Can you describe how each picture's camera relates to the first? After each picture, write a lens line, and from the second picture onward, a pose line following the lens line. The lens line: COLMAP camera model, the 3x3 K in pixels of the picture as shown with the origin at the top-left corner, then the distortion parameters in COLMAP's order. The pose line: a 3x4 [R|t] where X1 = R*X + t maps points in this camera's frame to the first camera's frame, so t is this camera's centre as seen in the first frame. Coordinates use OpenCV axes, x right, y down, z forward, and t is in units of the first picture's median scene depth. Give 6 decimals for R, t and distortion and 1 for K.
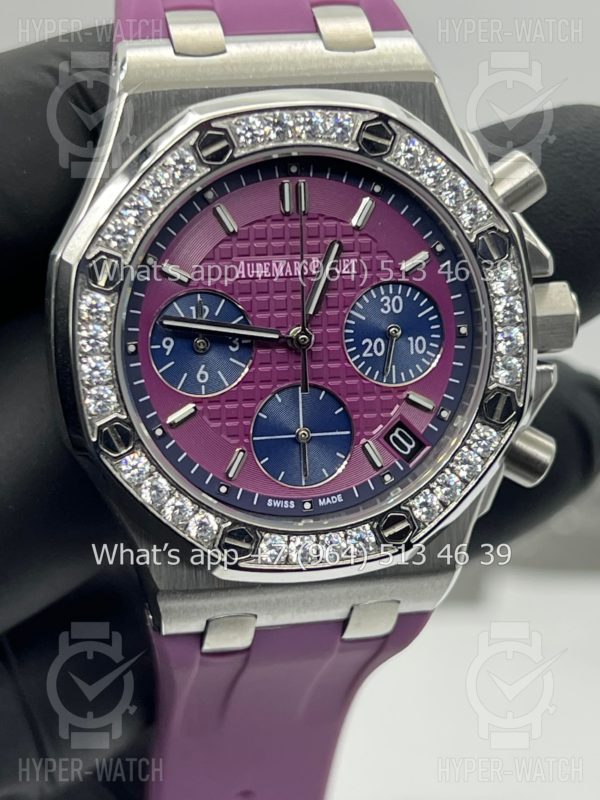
lens RADIAL K [[1863.0, 0, 300.0], [0, 1863.0, 400.0], [0, 0, 1]] dist [0.473163, -0.117645]
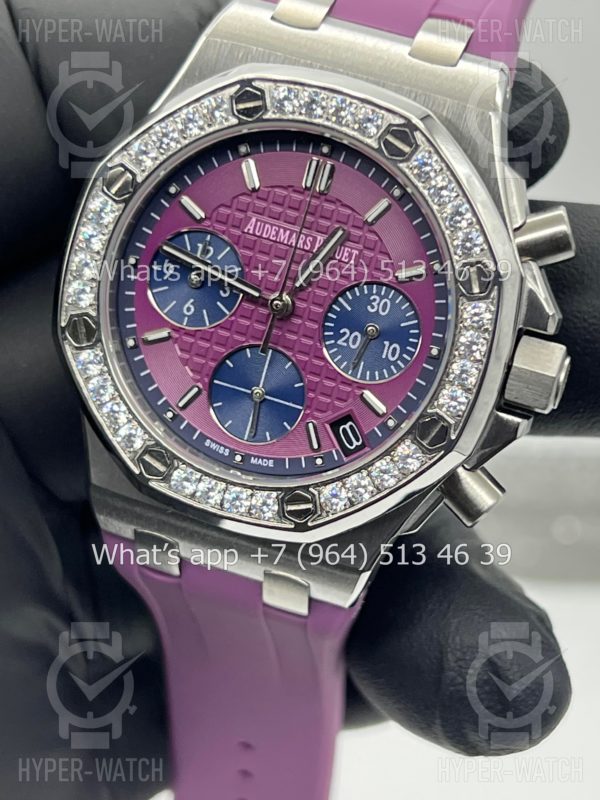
lens RADIAL K [[1863.0, 0, 300.0], [0, 1863.0, 400.0], [0, 0, 1]] dist [0.473163, -0.117645]
pose [[0.869031, 0.333338, -0.365609, 0.412512], [-0.346797, 0.937448, 0.030387, -0.018447], [0.352869, 0.100385, 0.930272, 0.028941]]
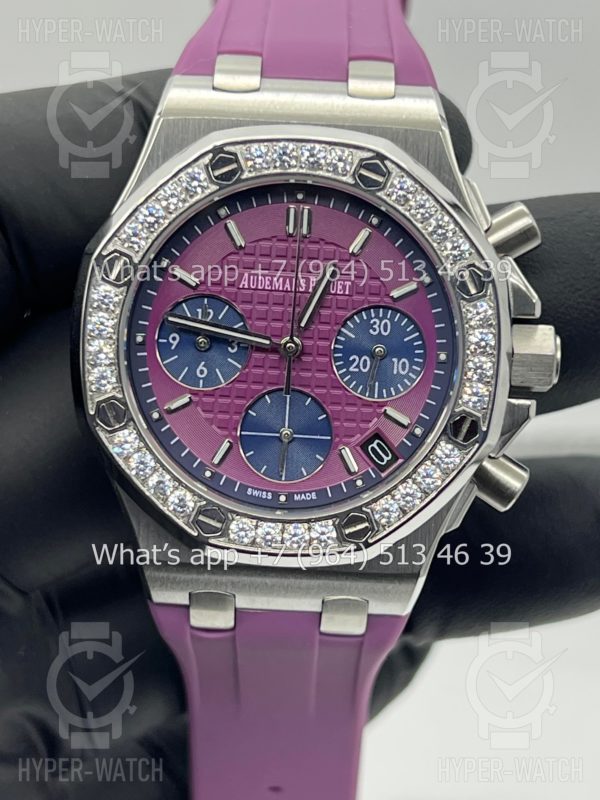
lens RADIAL K [[1863.0, 0, 300.0], [0, 1863.0, 400.0], [0, 0, 1]] dist [0.473163, -0.117645]
pose [[0.974419, 0.104557, -0.198936, 0.230337], [-0.117881, 0.991429, -0.056319, 0.060422], [0.191342, 0.078329, 0.978393, -0.086671]]
